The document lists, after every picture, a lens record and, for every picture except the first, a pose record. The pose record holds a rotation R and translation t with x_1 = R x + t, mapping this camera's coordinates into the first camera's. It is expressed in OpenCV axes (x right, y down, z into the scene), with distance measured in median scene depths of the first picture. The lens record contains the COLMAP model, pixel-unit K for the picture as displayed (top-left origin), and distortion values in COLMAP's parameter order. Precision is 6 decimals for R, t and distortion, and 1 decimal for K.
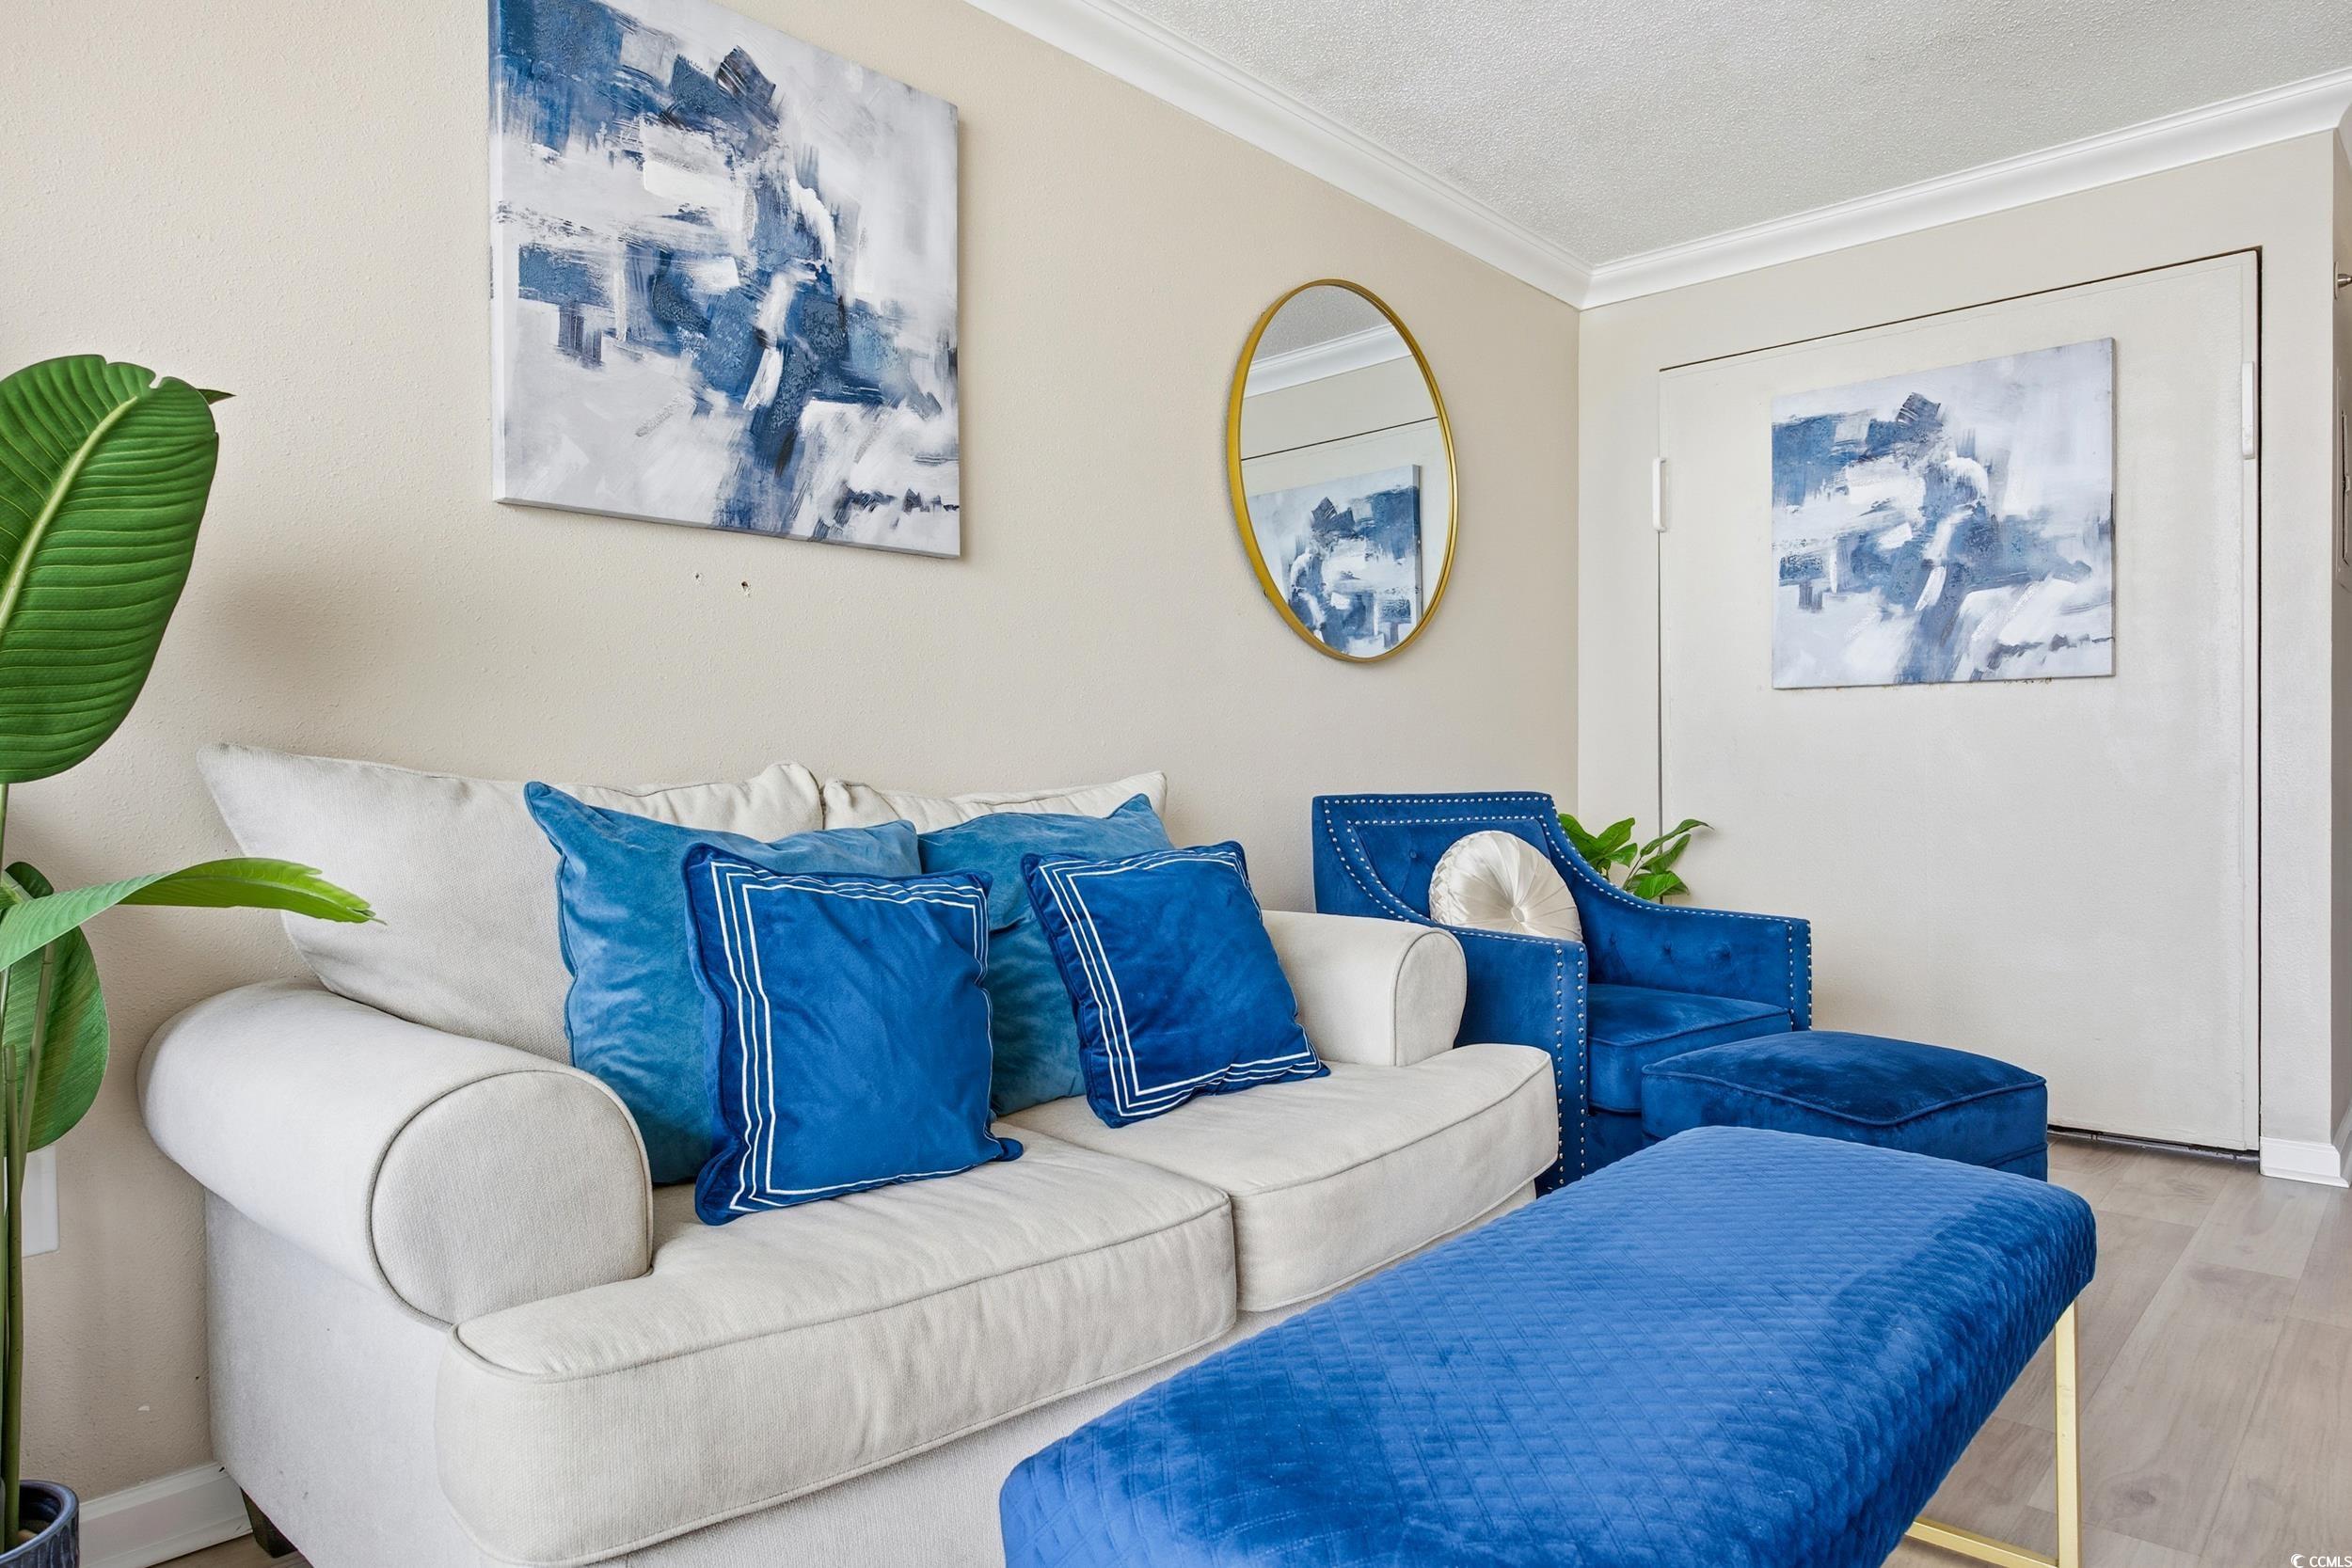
lens RADIAL K [[1435.7, 0, 1176.0], [0, 1435.7, 784.0], [0, 0, 1]] dist [-0.002228, 0.000089]
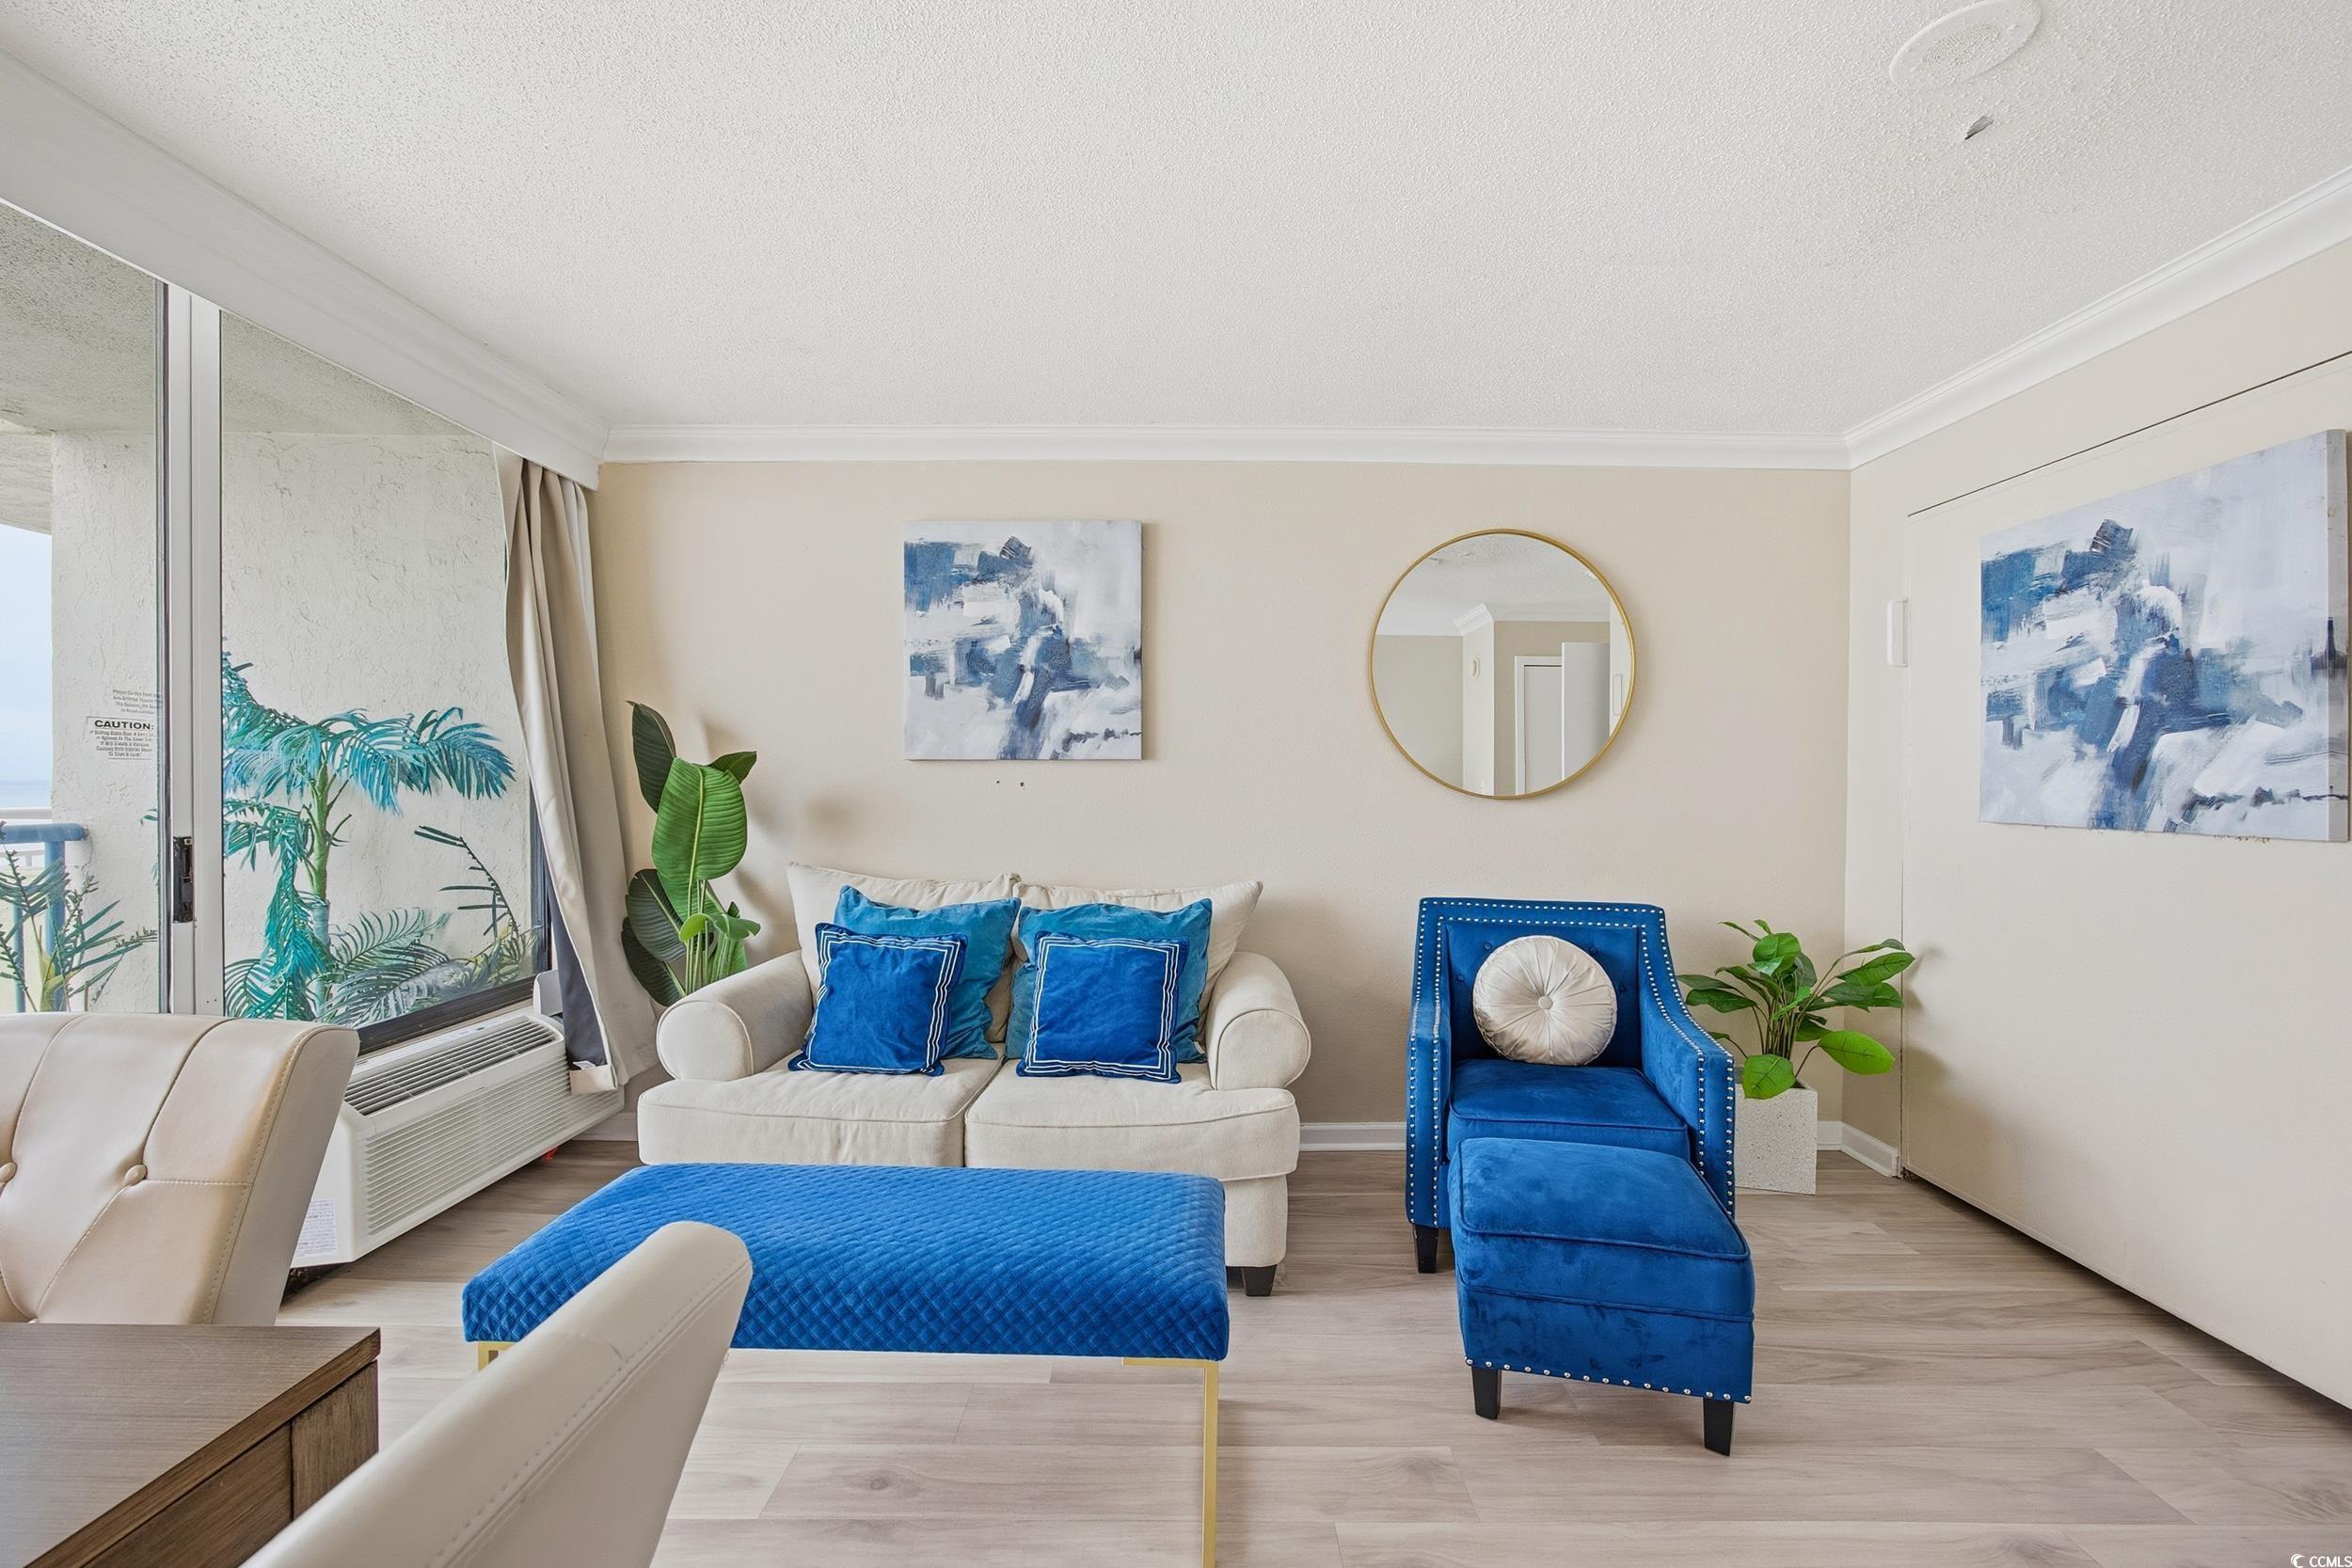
lens RADIAL K [[932.1, 0, 1176.0], [0, 932.1, 784.0], [0, 0, 1]] dist [-0.019497, 0.000315]
pose [[0.669524, 0.015044, -0.742638, 0.580339], [-0.016581, 0.999848, 0.005306, -0.097958], [0.742605, 0.008761, 0.669672, 0.159158]]
